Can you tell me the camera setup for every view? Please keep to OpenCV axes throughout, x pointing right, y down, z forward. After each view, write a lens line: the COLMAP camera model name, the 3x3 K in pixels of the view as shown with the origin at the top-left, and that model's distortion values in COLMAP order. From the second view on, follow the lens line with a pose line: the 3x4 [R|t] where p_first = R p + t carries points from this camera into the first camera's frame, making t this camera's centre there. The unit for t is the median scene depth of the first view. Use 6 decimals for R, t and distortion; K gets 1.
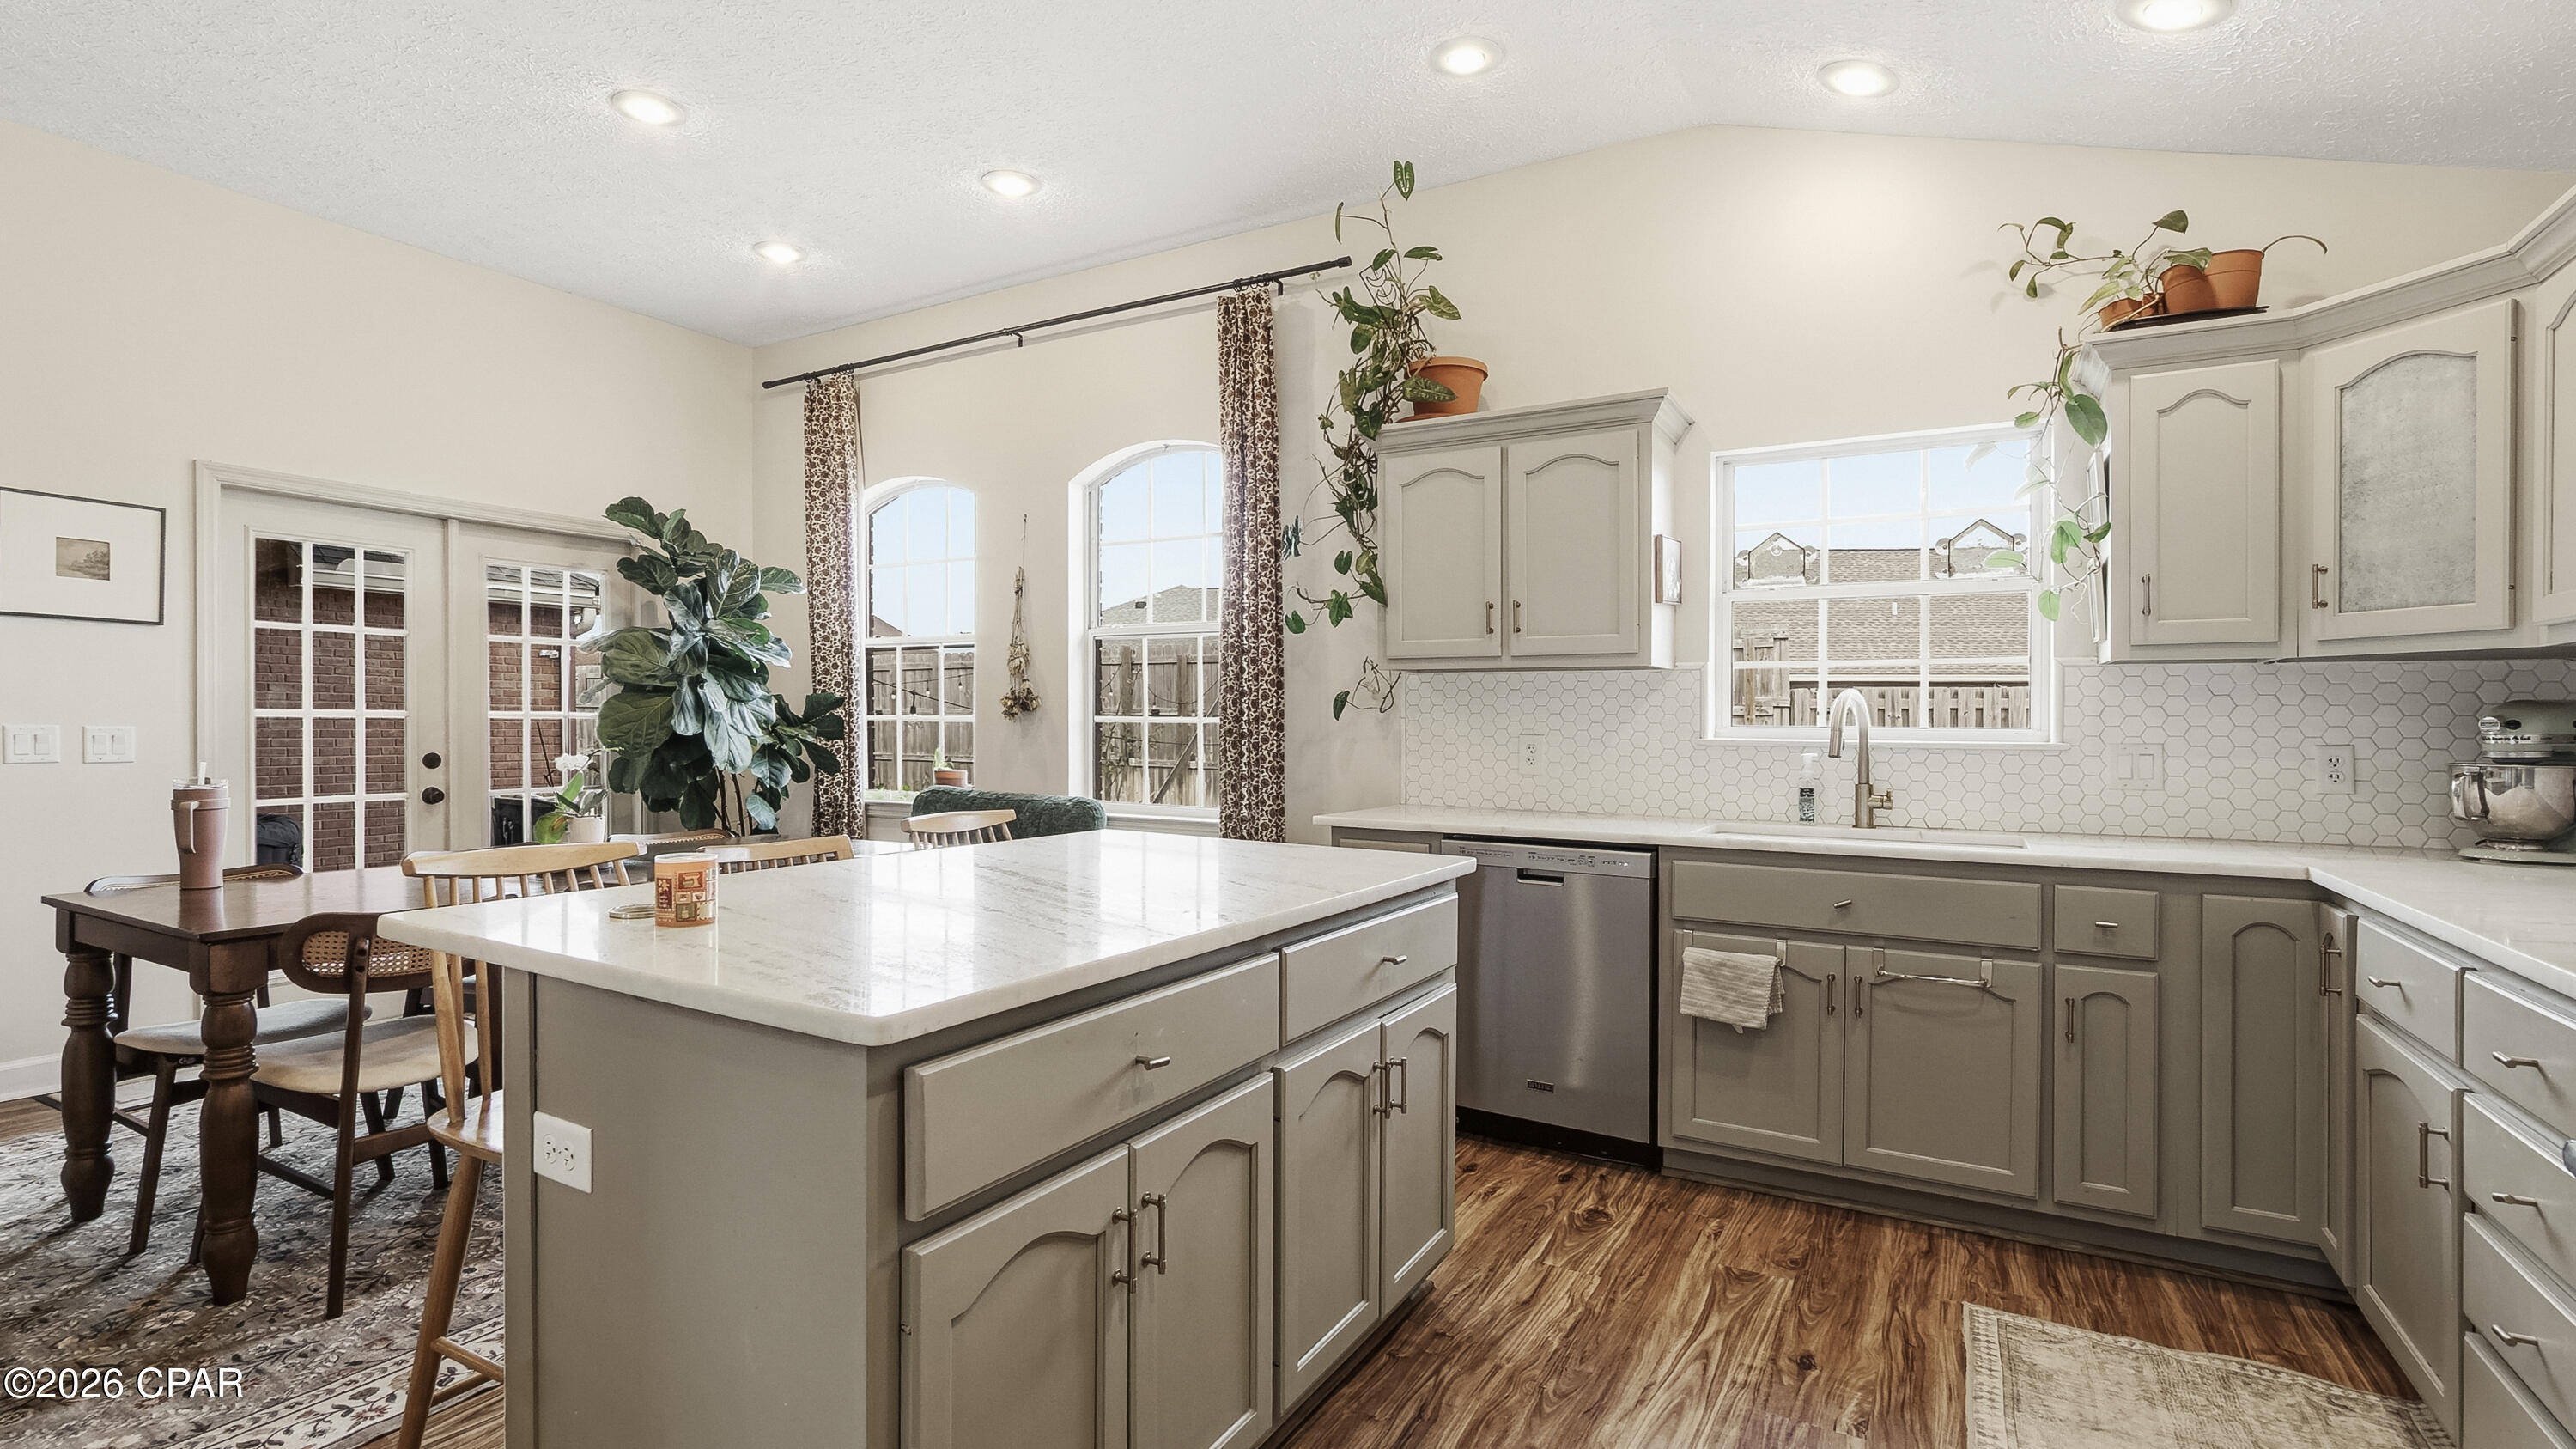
lens RADIAL K [[1199.1, 0, 1278.0], [0, 1199.1, 734.1], [0, 0, 1]] dist [-0.013286, 0.009519]
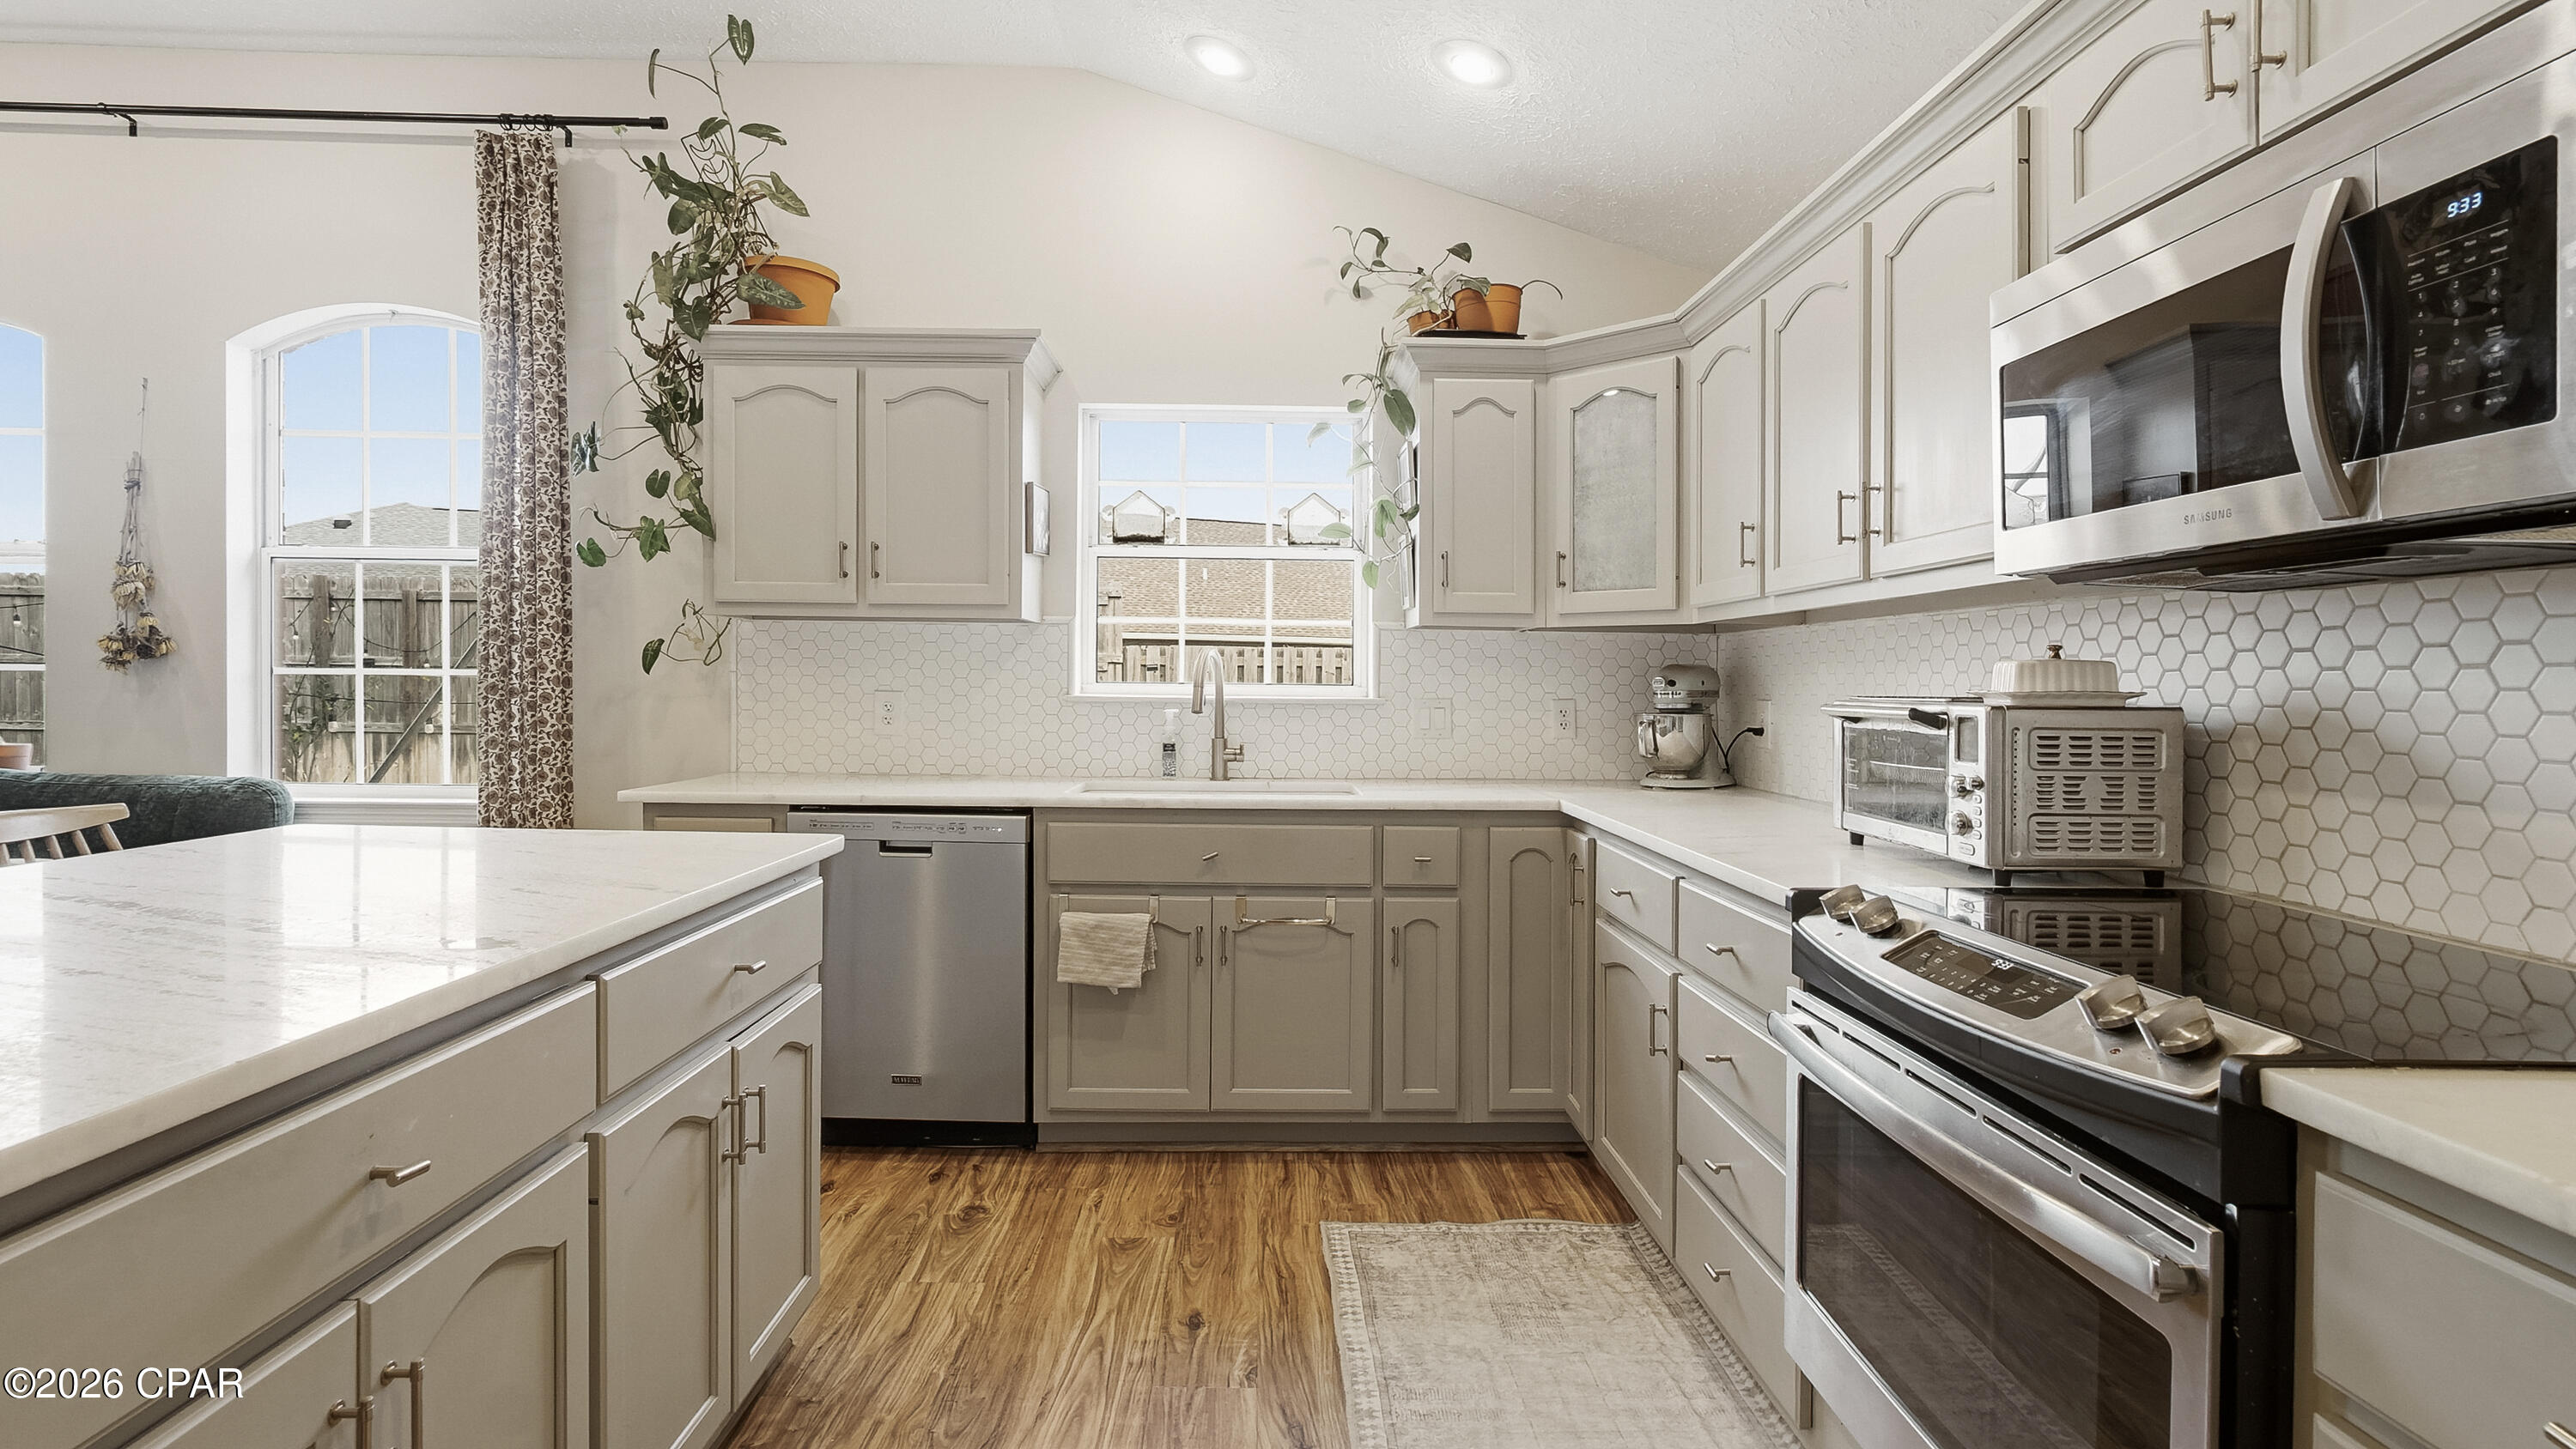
lens RADIAL K [[1222.0, 0, 1285.0], [0, 1222.0, 688.7], [0, 0, 1]] dist [-0.005685, 0.000764]
pose [[0.854846, -0.000317, 0.518881, -0.015349], [0.000393, 1.000000, -0.000038, -0.001459], [-0.518881, 0.000236, 0.854846, 0.064924]]
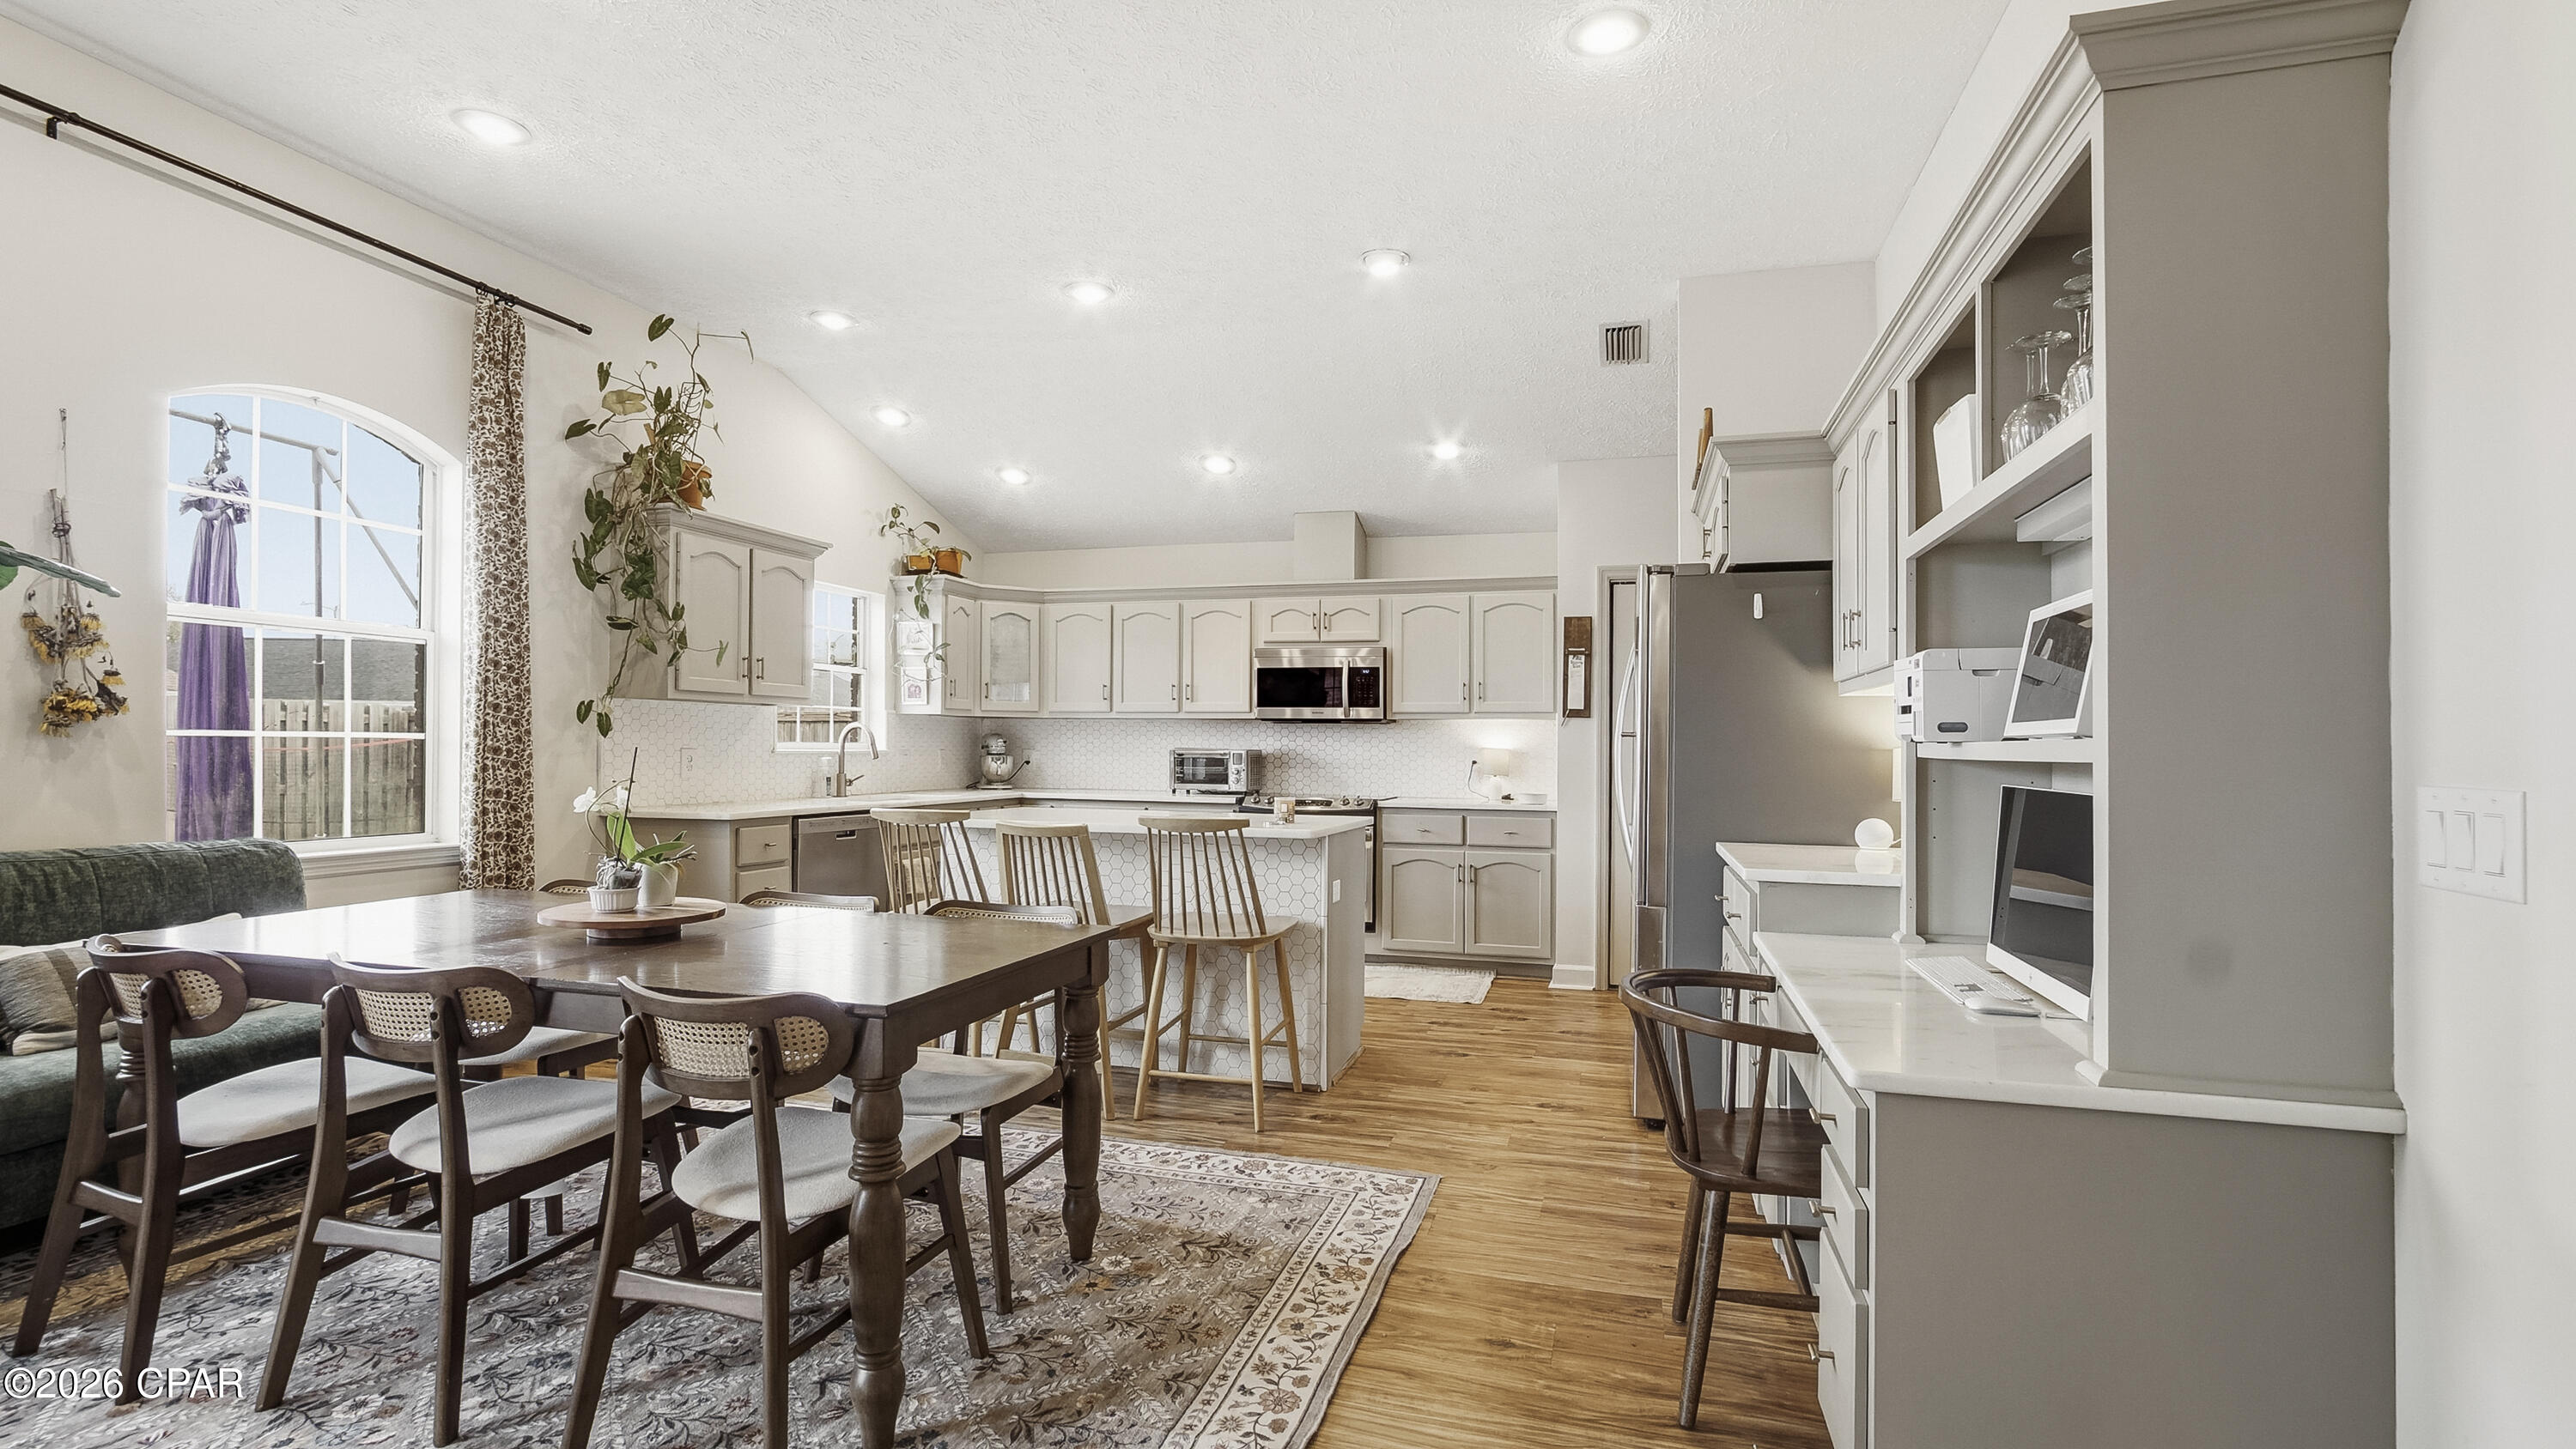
lens RADIAL K [[1170.9, 0, 1283.5], [0, 1170.9, 748.6], [0, 0, 1]] dist [-0.001494, 0.001123]
pose [[-0.243798, -0.011025, 0.969763, -1.561092], [-0.002678, 0.999939, 0.010694, -0.019487], [-0.969822, 0.000010, -0.243813, 0.843925]]
